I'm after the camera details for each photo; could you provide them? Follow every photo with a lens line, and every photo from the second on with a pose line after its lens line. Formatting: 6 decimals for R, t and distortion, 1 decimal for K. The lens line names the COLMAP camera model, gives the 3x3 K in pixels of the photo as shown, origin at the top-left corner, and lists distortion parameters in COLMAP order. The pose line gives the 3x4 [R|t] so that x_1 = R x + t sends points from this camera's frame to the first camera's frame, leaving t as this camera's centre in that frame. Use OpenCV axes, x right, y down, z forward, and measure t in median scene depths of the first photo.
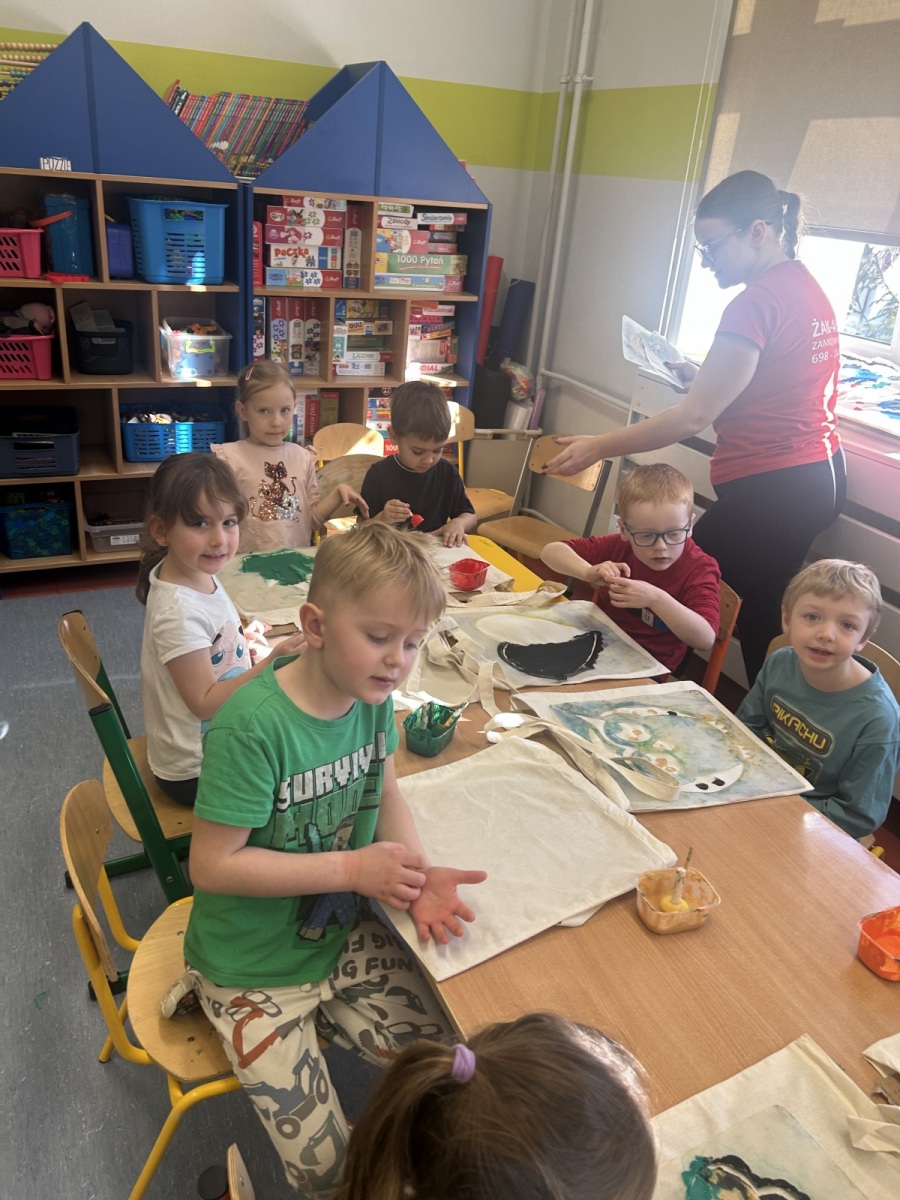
lens RADIAL K [[905.0, 0, 447.9], [0, 905.0, 604.3], [0, 0, 1]] dist [0.057547, -0.064609]
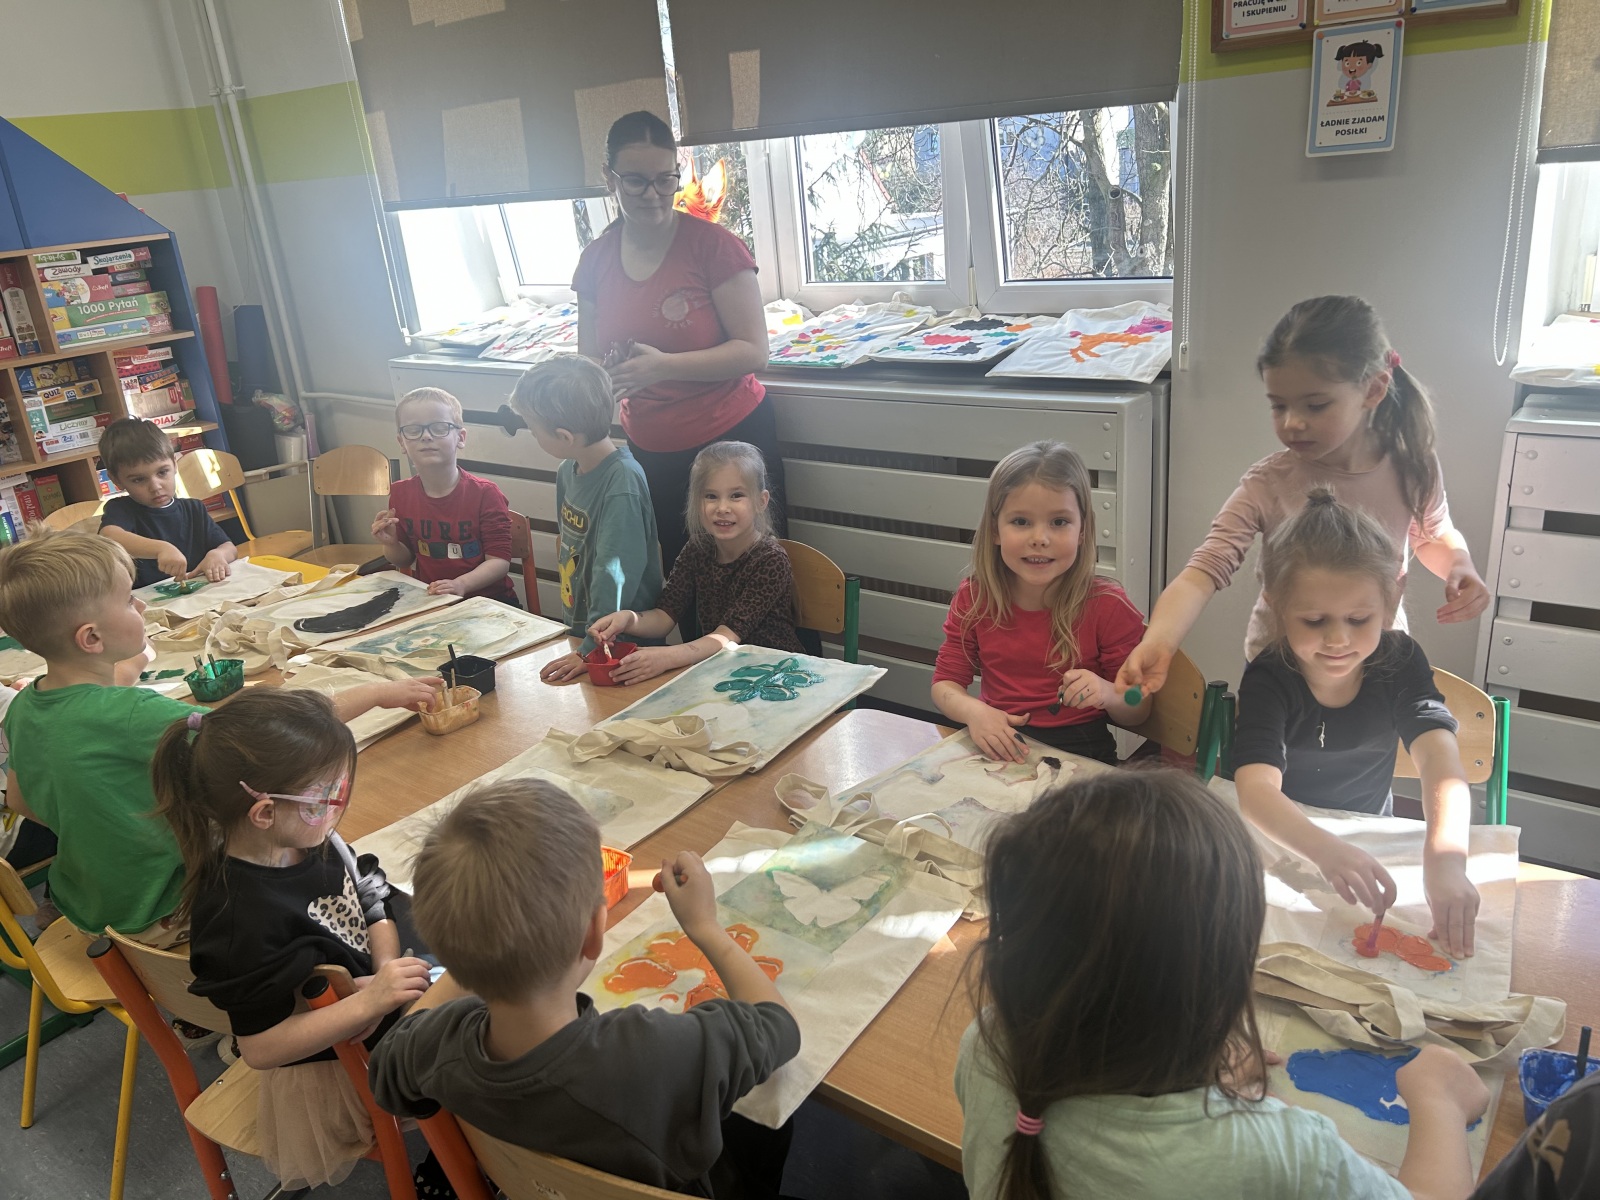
lens RADIAL K [[1170.3, 0, 806.7], [0, 1170.3, 605.6], [0, 0, 1]] dist [0.028681, -0.026124]
pose [[0.870756, -0.312759, 0.379428, 0.034113], [0.336870, 0.941546, 0.003018, 0.117862], [-0.358193, 0.125190, 0.925216, -0.259269]]
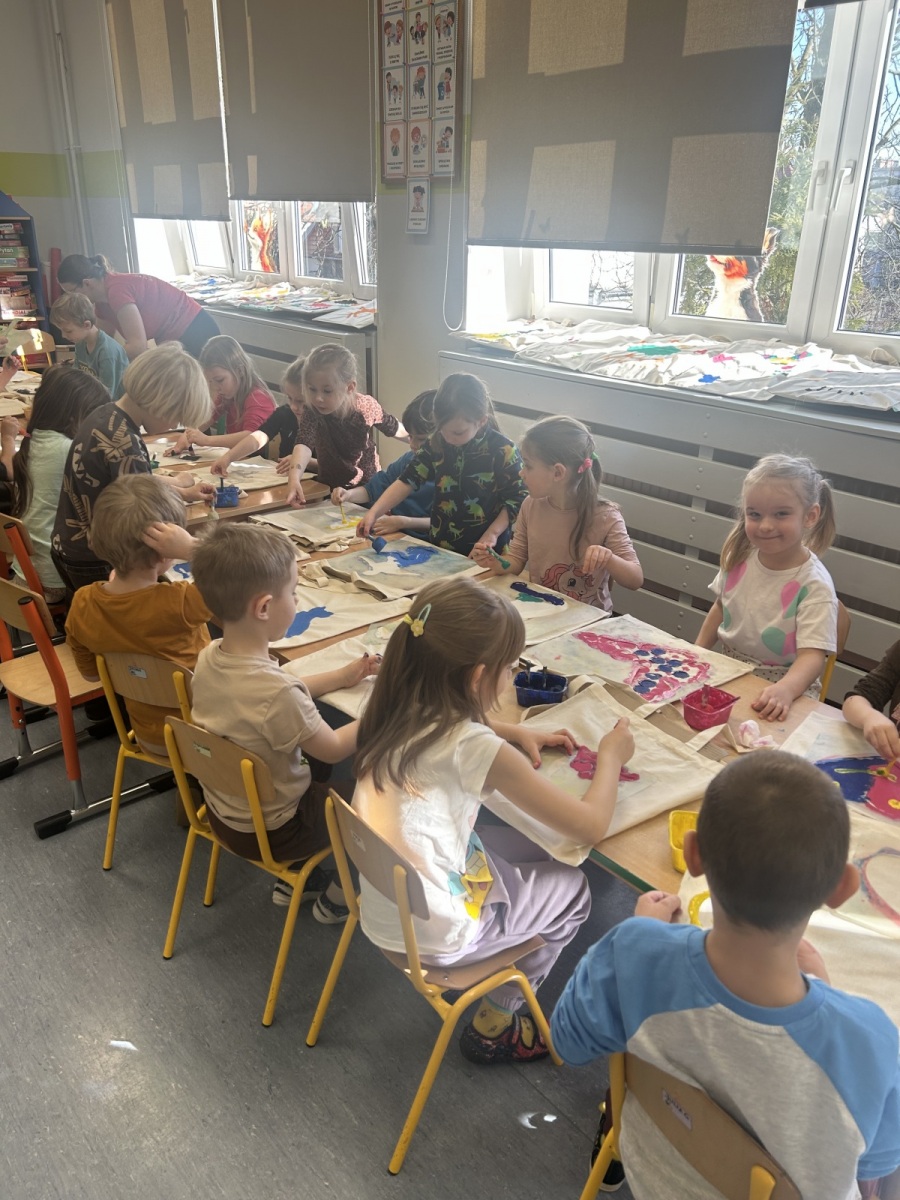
lens RADIAL K [[905.0, 0, 450.0], [0, 905.0, 608.9], [0, 0, 1]] dist [0.057547, -0.064609]
pose [[0.960124, -0.170765, 0.221363, 0.300513], [0.173220, 0.984847, 0.008425, 0.449367], [-0.219448, 0.030255, 0.975155, -0.918711]]
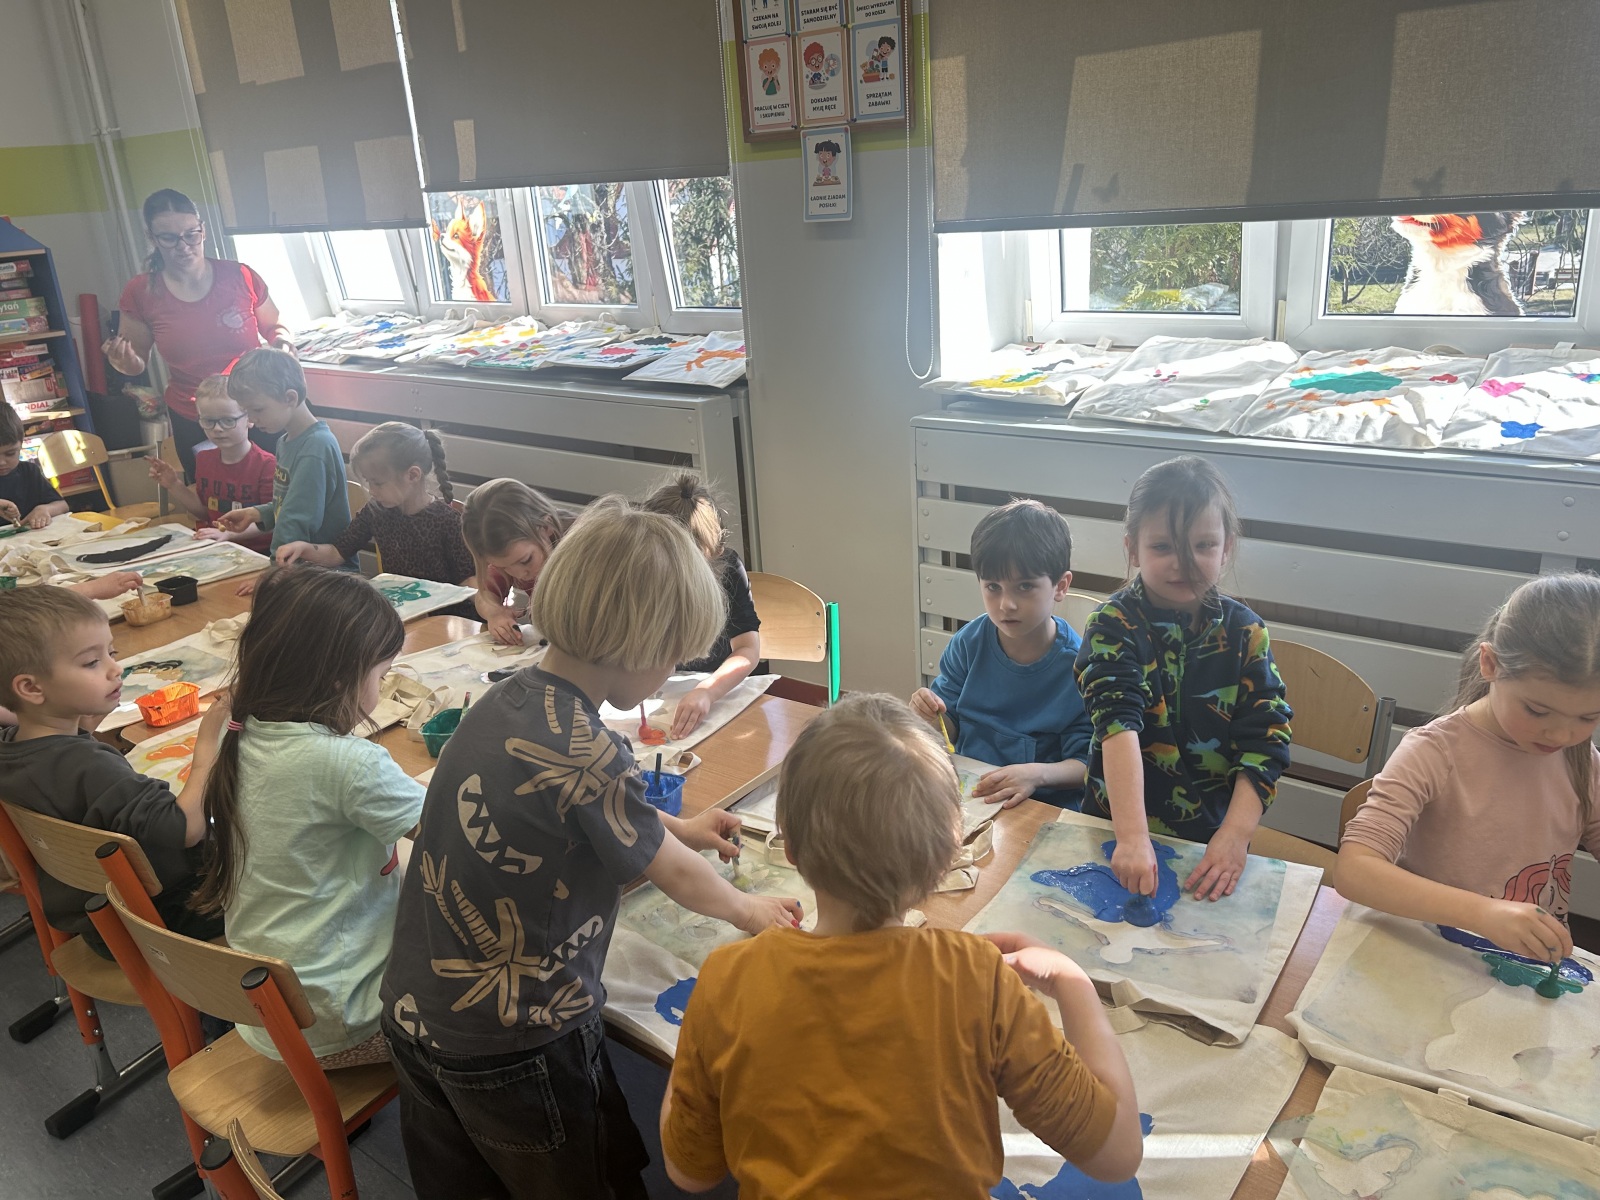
lens RADIAL K [[1206.6, 0, 793.6], [0, 1206.6, 597.0], [0, 0, 1]] dist [0.057547, -0.064609]
pose [[0.885743, -0.277931, 0.371771, 0.170577], [0.310802, 0.949992, -0.030282, 0.267445], [-0.344763, 0.142369, 0.927831, -0.579368]]
